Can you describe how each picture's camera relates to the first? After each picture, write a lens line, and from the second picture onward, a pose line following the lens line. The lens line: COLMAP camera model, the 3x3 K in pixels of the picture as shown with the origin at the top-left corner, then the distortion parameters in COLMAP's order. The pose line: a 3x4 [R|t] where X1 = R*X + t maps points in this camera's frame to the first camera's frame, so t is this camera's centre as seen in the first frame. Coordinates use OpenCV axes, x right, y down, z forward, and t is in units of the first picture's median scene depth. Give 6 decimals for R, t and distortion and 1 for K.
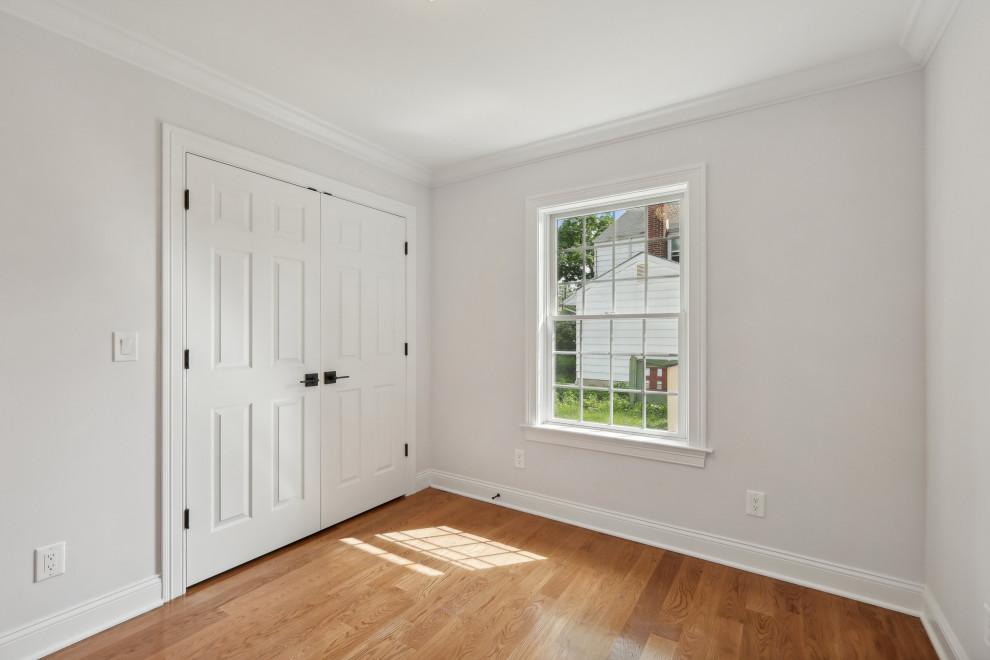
lens RADIAL K [[437.0, 0, 494.1], [0, 437.0, 327.1], [0, 0, 1]] dist [0.002311, 0.000068]
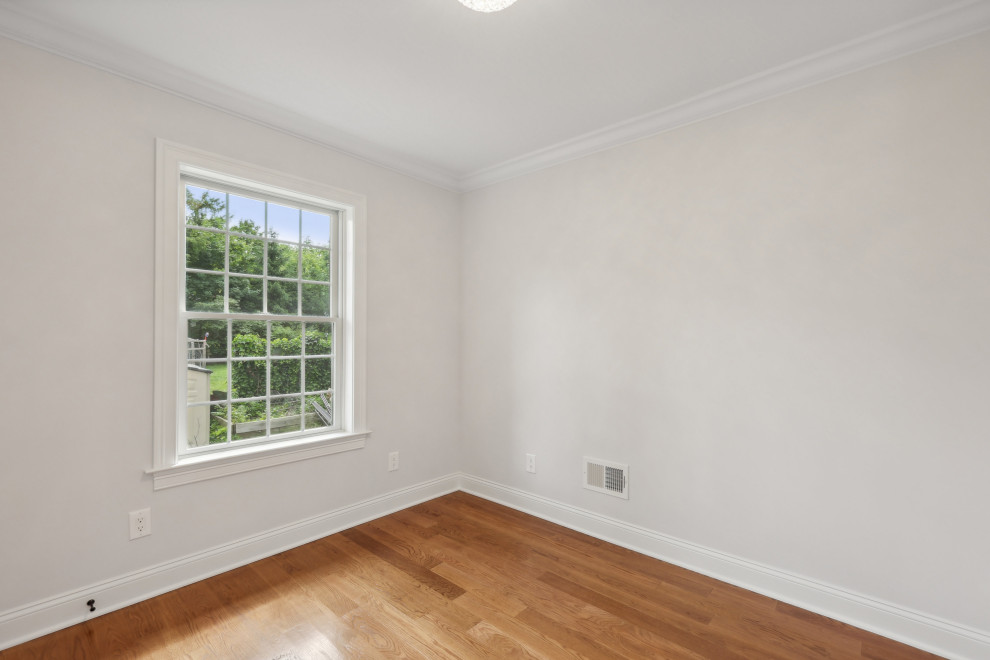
lens RADIAL K [[437.0, 0, 494.1], [0, 437.0, 327.1], [0, 0, 1]] dist [0.002311, 0.000068]
pose [[0.139981, 0.026044, 0.989812, -0.678832], [-0.017078, 0.999569, -0.023886, 0.012990], [-0.990007, -0.013560, 0.140365, 0.483216]]
